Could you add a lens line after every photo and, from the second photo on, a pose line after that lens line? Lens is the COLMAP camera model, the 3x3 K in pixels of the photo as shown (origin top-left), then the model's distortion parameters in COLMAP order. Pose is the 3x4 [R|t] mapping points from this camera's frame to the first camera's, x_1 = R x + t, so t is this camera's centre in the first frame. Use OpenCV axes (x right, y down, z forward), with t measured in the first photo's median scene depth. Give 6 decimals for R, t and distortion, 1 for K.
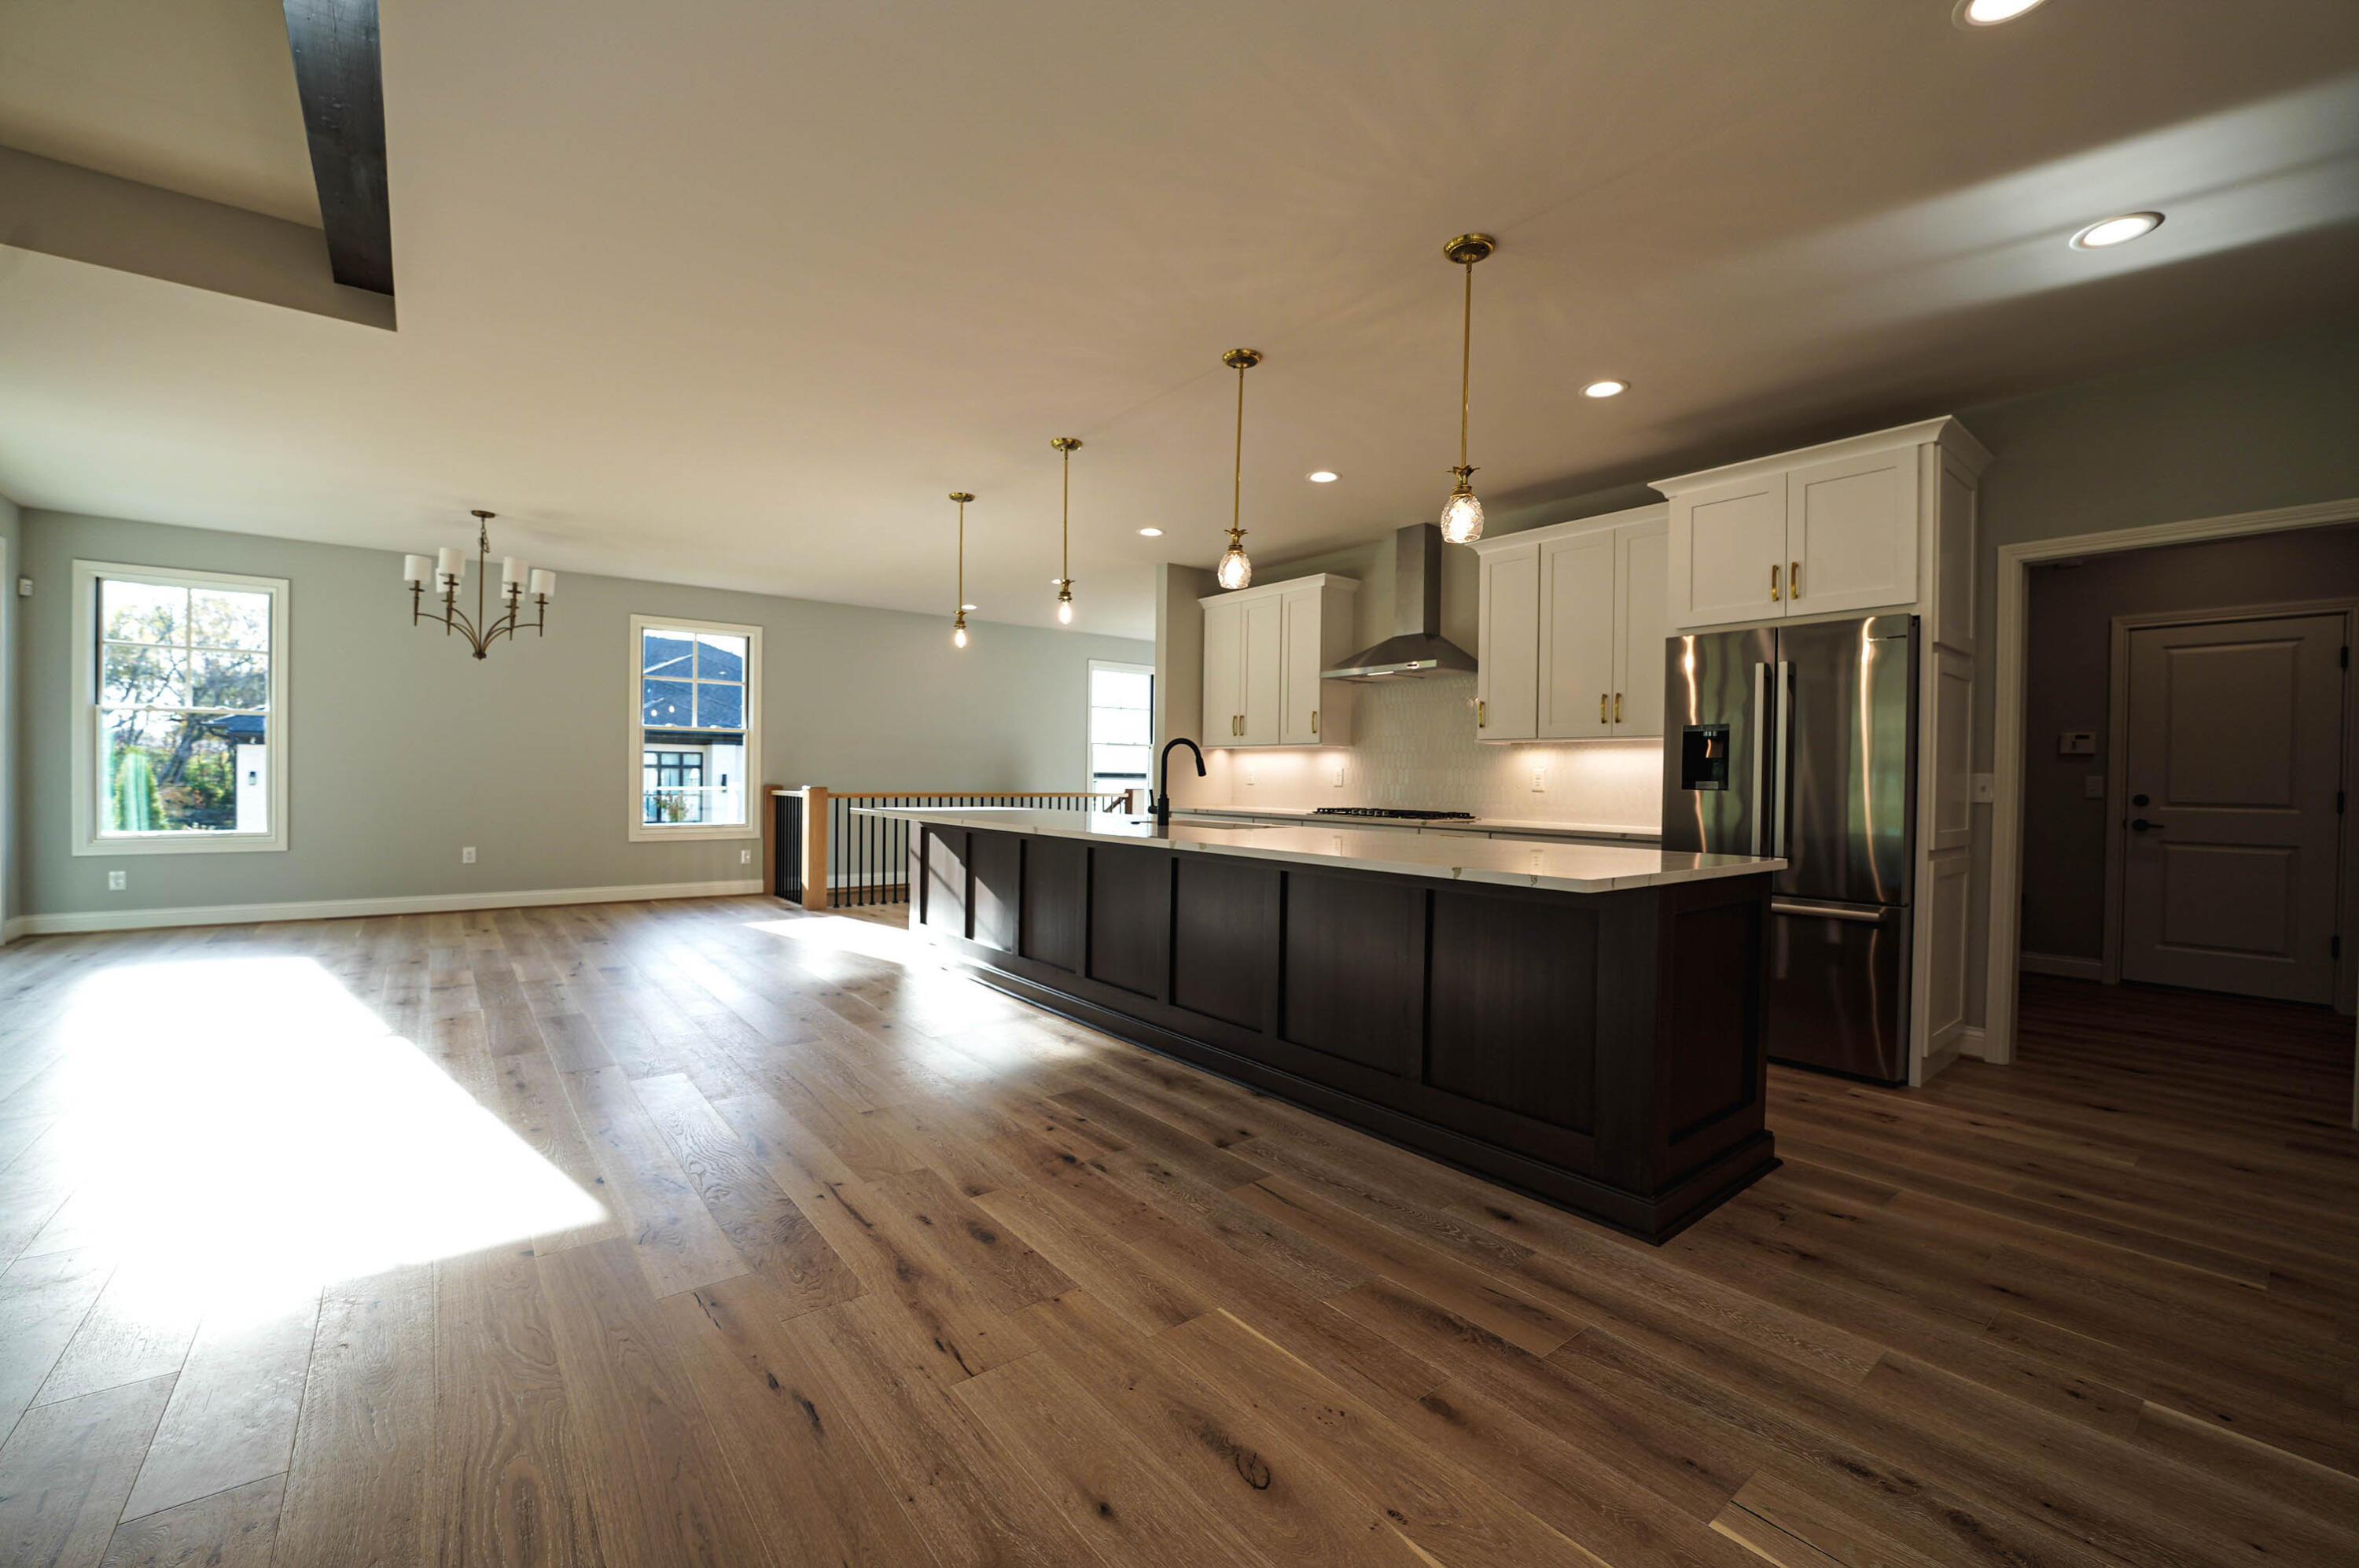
lens RADIAL K [[952.9, 0, 1187.5], [0, 952.9, 788.4], [0, 0, 1]] dist [-0.003640, -0.000274]
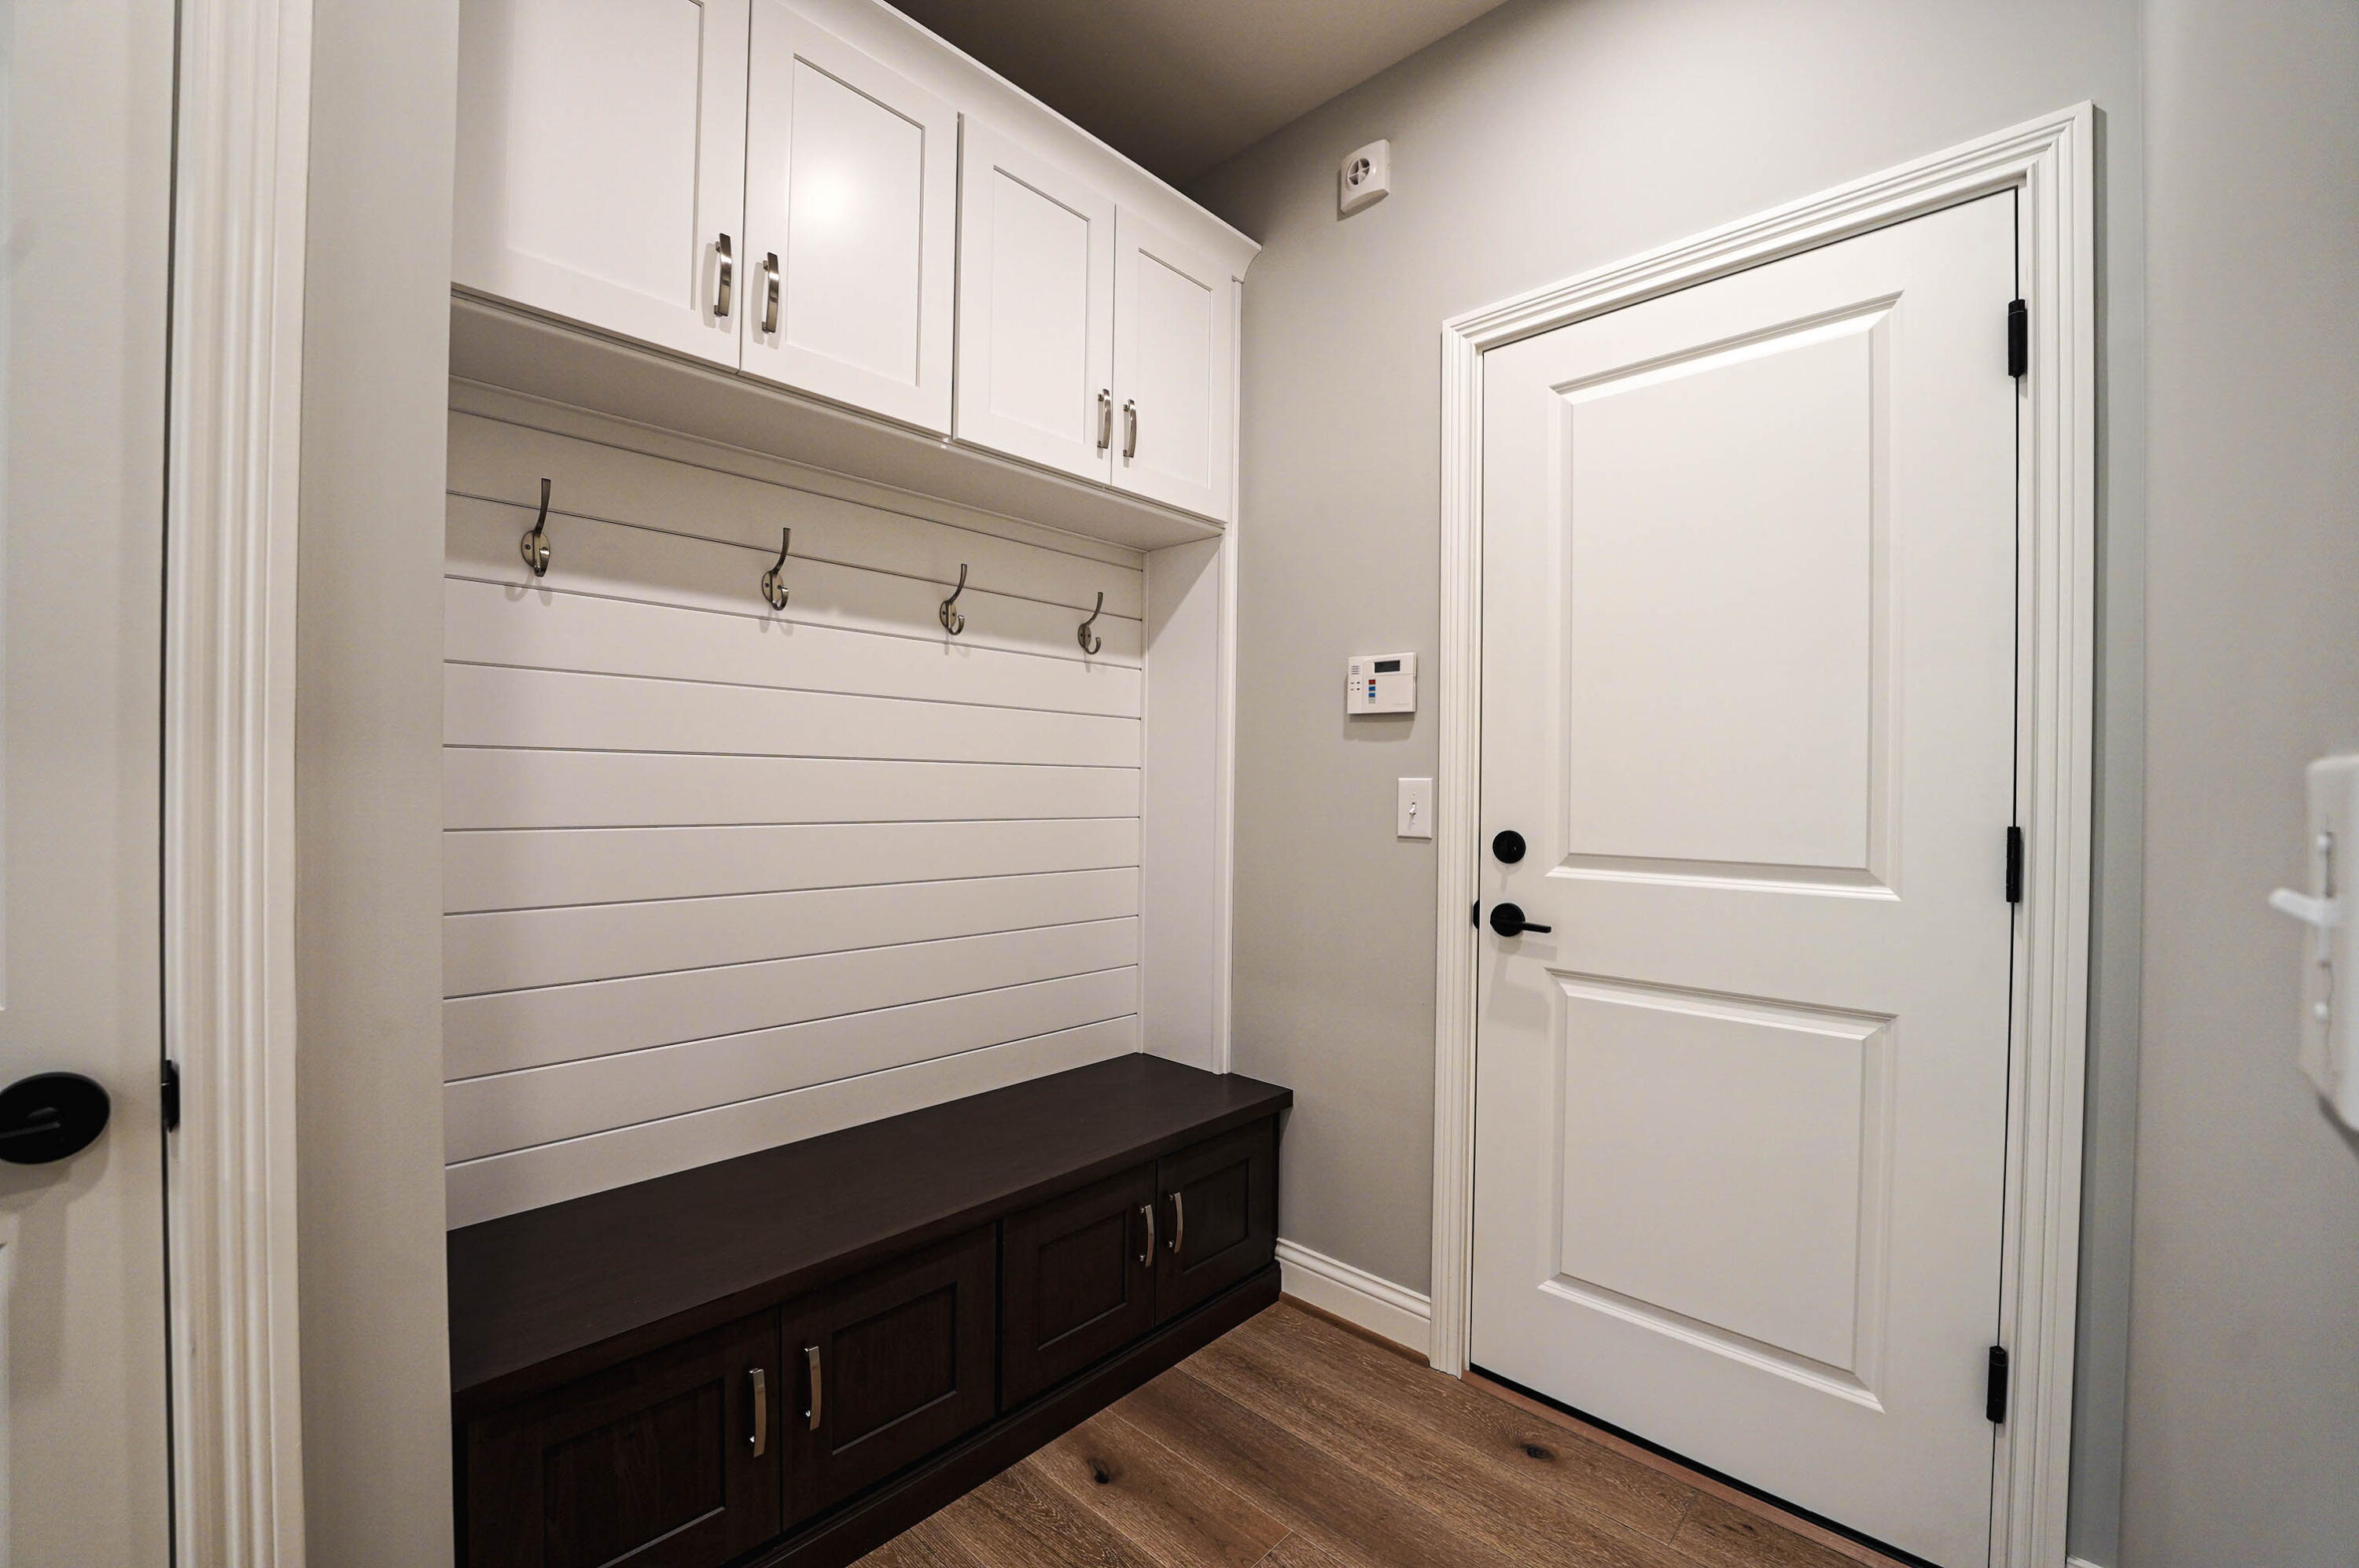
lens RADIAL K [[952.9, 0, 1172.1], [0, 952.9, 784.7], [0, 0, 1]] dist [-0.003640, -0.000274]
pose [[0.991534, -0.000156, 0.129845, 0.838283], [0.001381, 0.999955, -0.009348, -0.006632], [-0.129837, 0.009448, 0.991490, 0.675167]]
